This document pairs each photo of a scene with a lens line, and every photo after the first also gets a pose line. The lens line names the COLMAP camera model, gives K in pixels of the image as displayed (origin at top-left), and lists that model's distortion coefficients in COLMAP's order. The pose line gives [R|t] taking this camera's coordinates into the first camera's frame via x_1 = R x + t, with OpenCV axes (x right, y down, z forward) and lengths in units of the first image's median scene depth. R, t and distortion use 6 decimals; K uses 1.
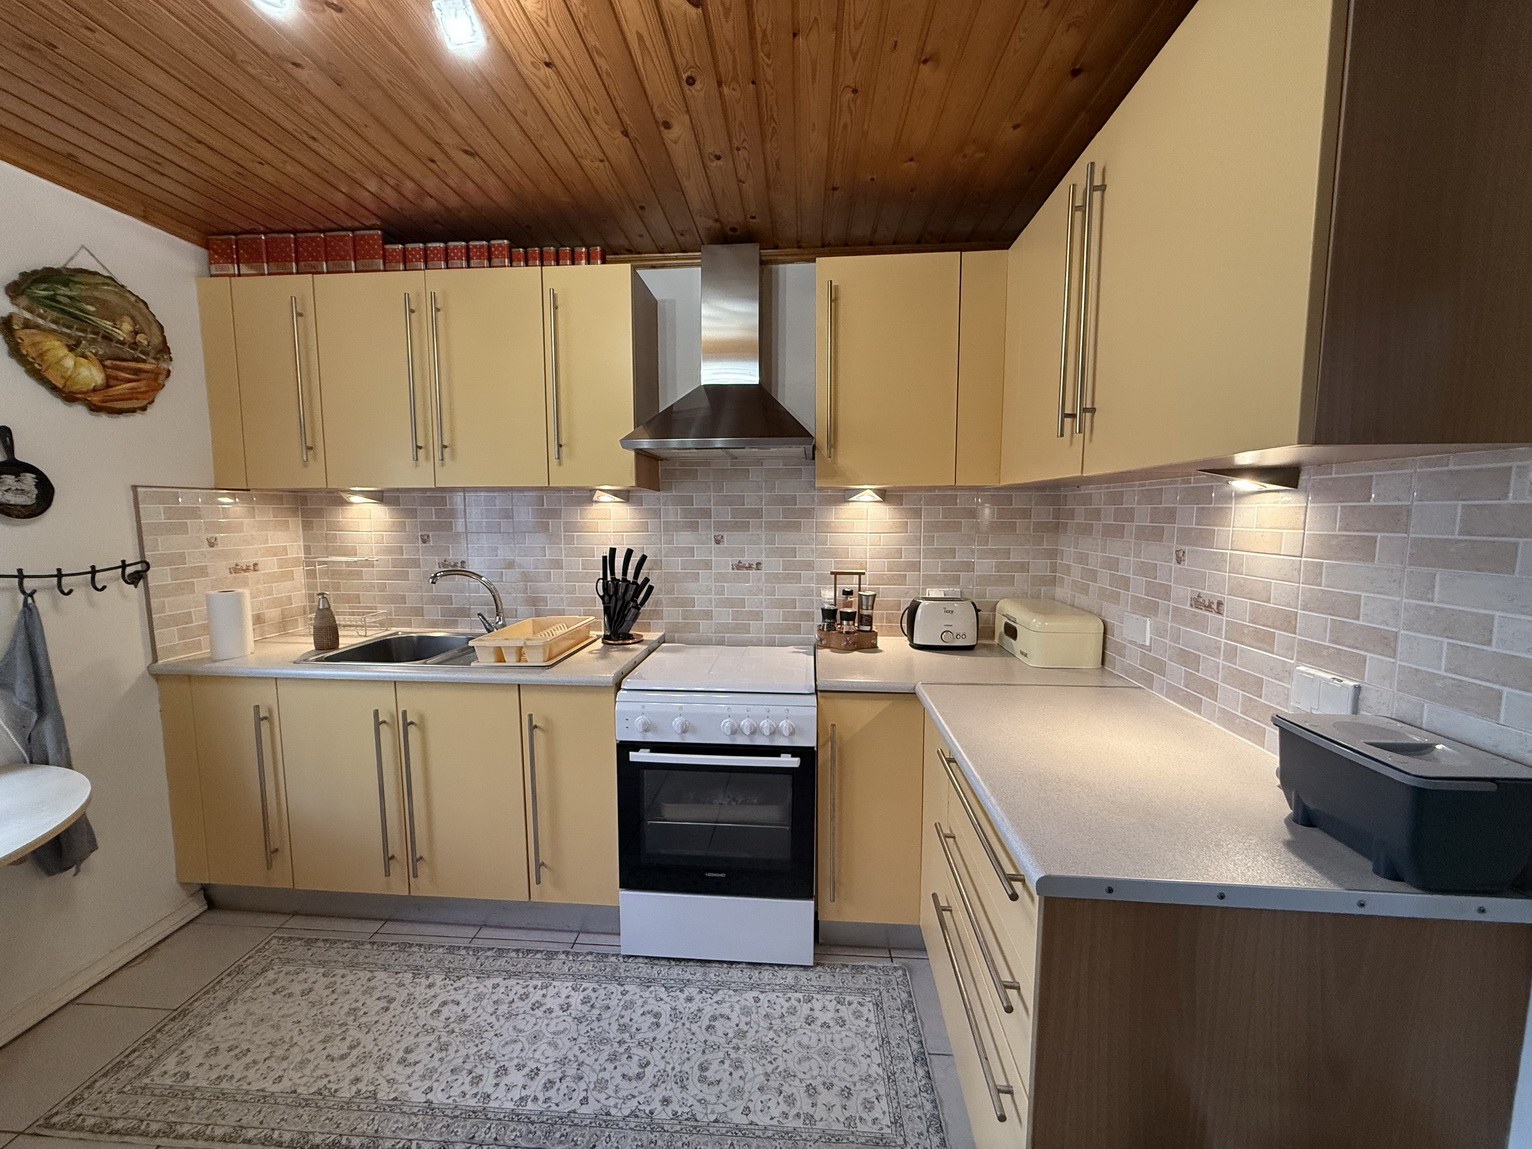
lens RADIAL K [[609.4, 0, 764.1], [0, 609.4, 576.8], [0, 0, 1]] dist [-0.000020, -0.000080]
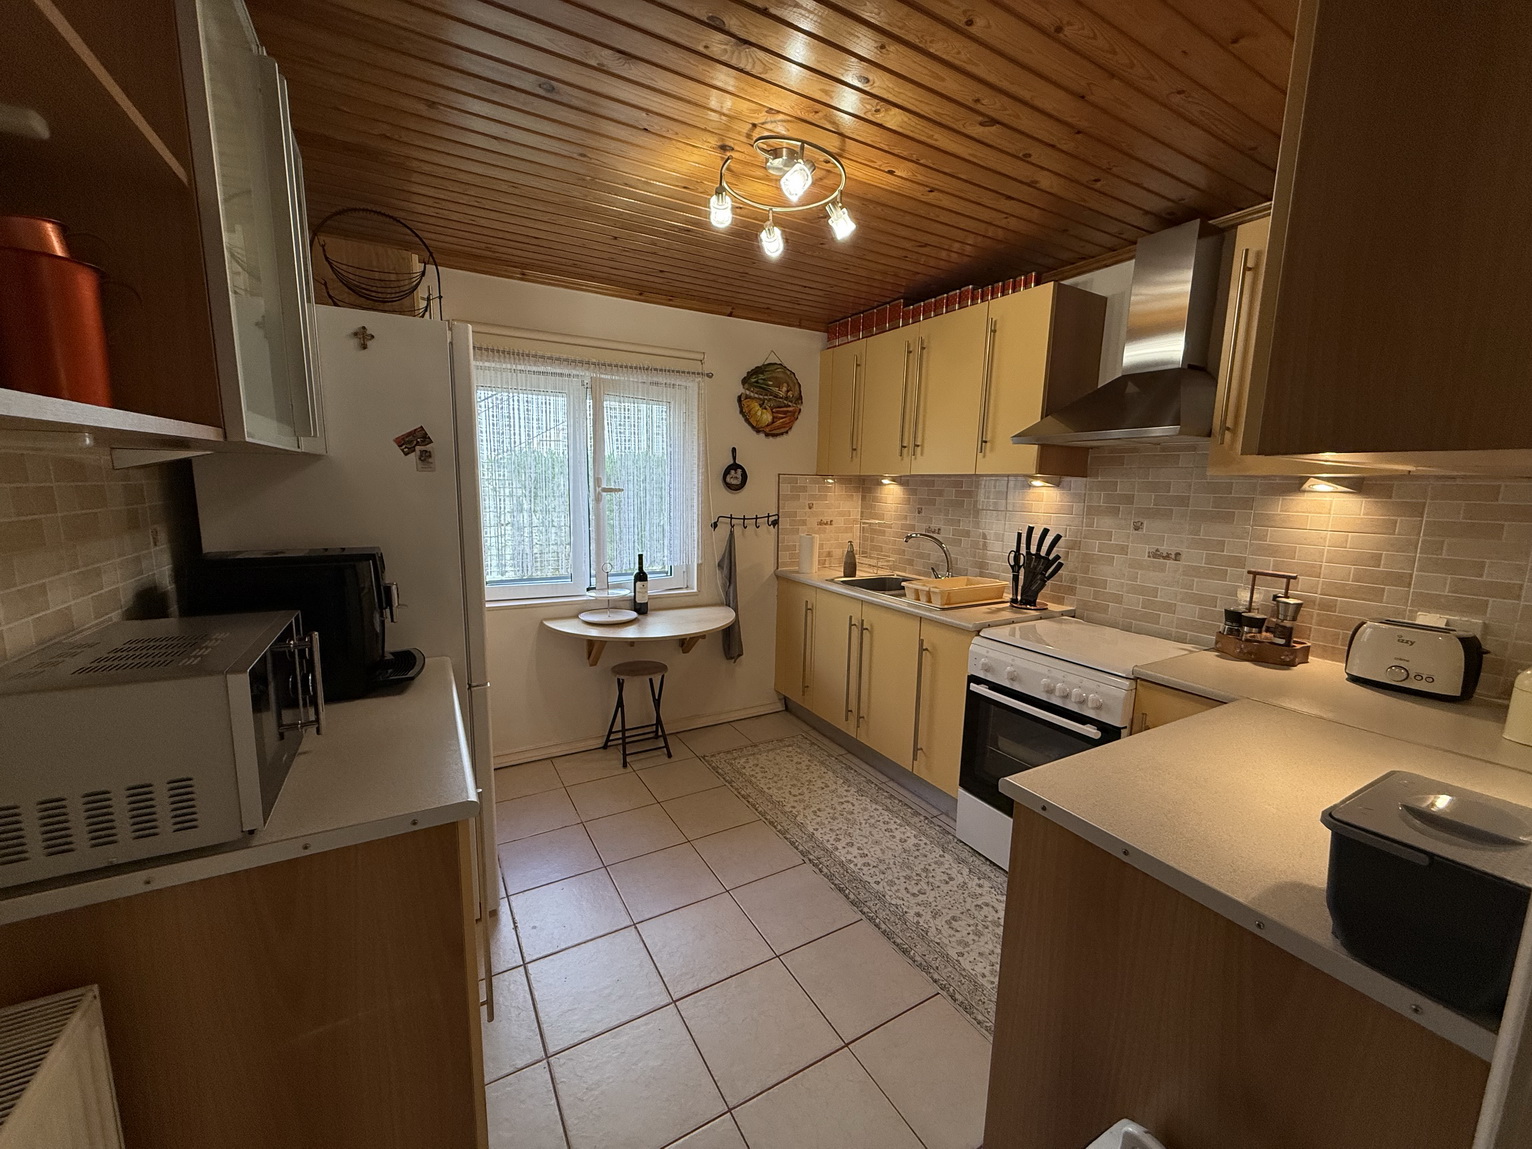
lens RADIAL K [[609.4, 0, 764.1], [0, 609.4, 576.8], [0, 0, 1]] dist [-0.000020, -0.000080]
pose [[0.558484, 0.139359, -0.817725, 0.518422], [-0.106816, 0.989662, 0.095708, -0.010582], [0.822609, 0.033894, 0.567596, -0.094635]]
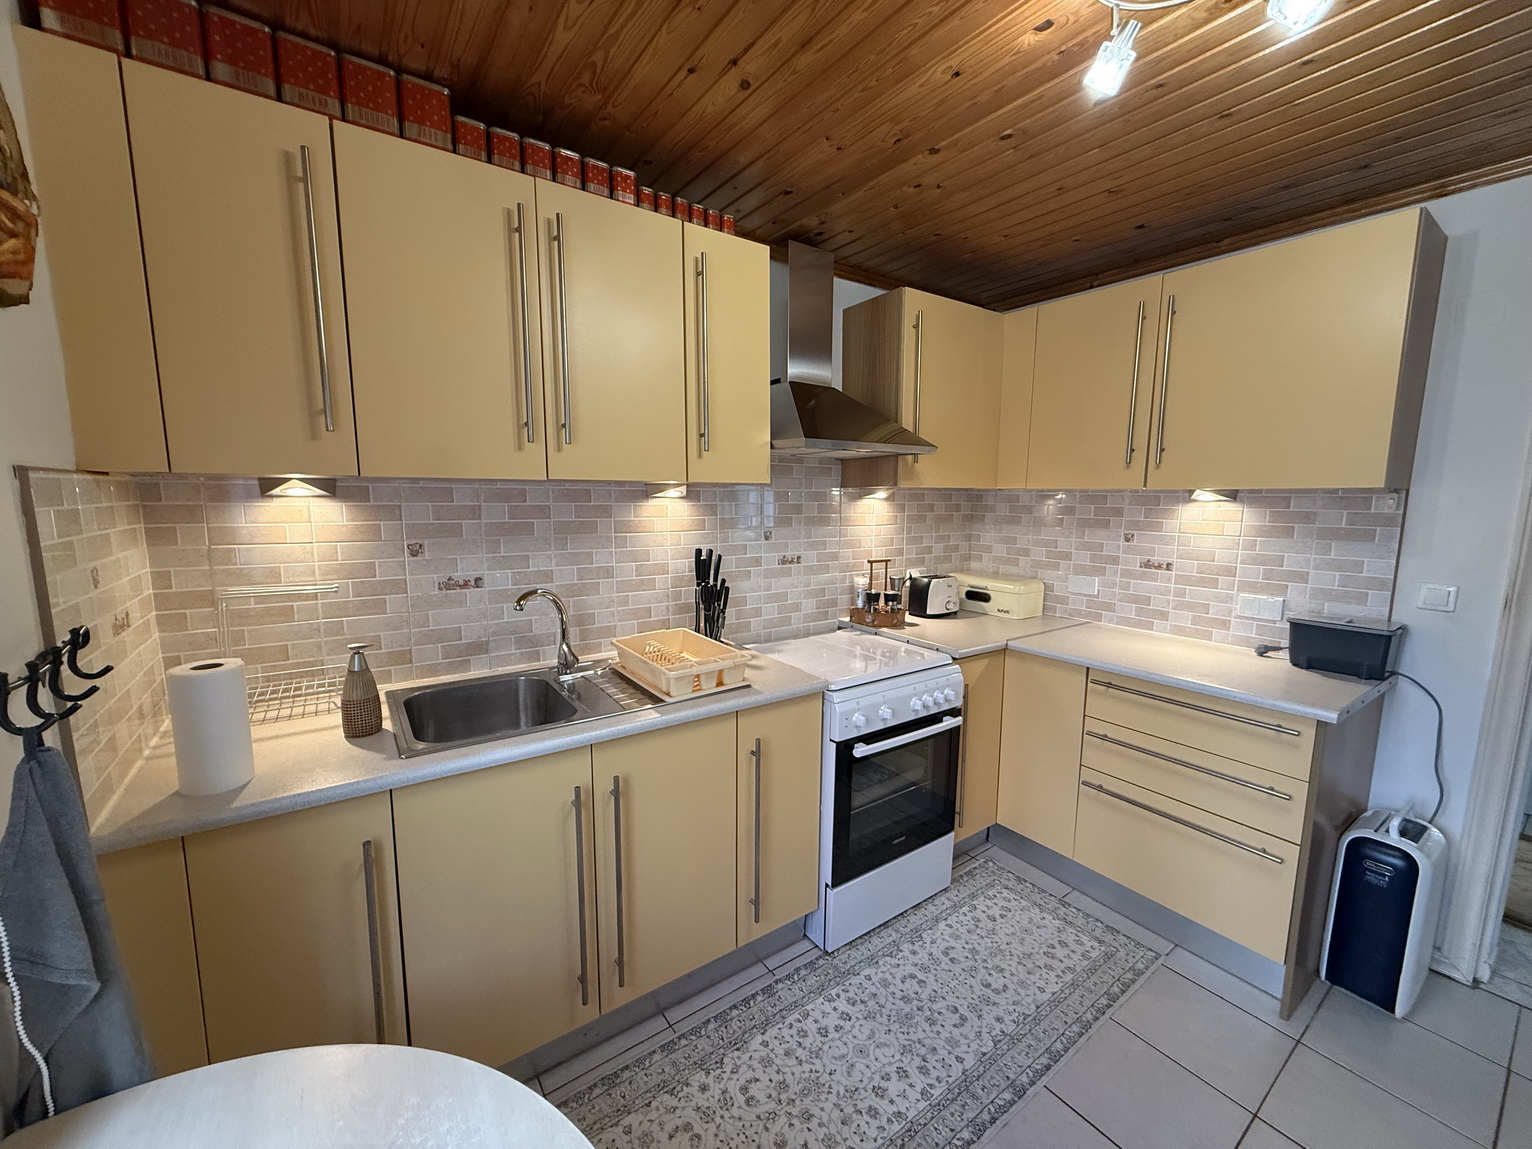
lens RADIAL K [[609.4, 0, 764.1], [0, 609.4, 576.8], [0, 0, 1]] dist [-0.000020, -0.000080]
pose [[0.771471, -0.078917, 0.631352, -0.892443], [0.059253, 0.996877, 0.052203, -0.057720], [-0.633500, -0.002863, 0.773737, 0.287957]]
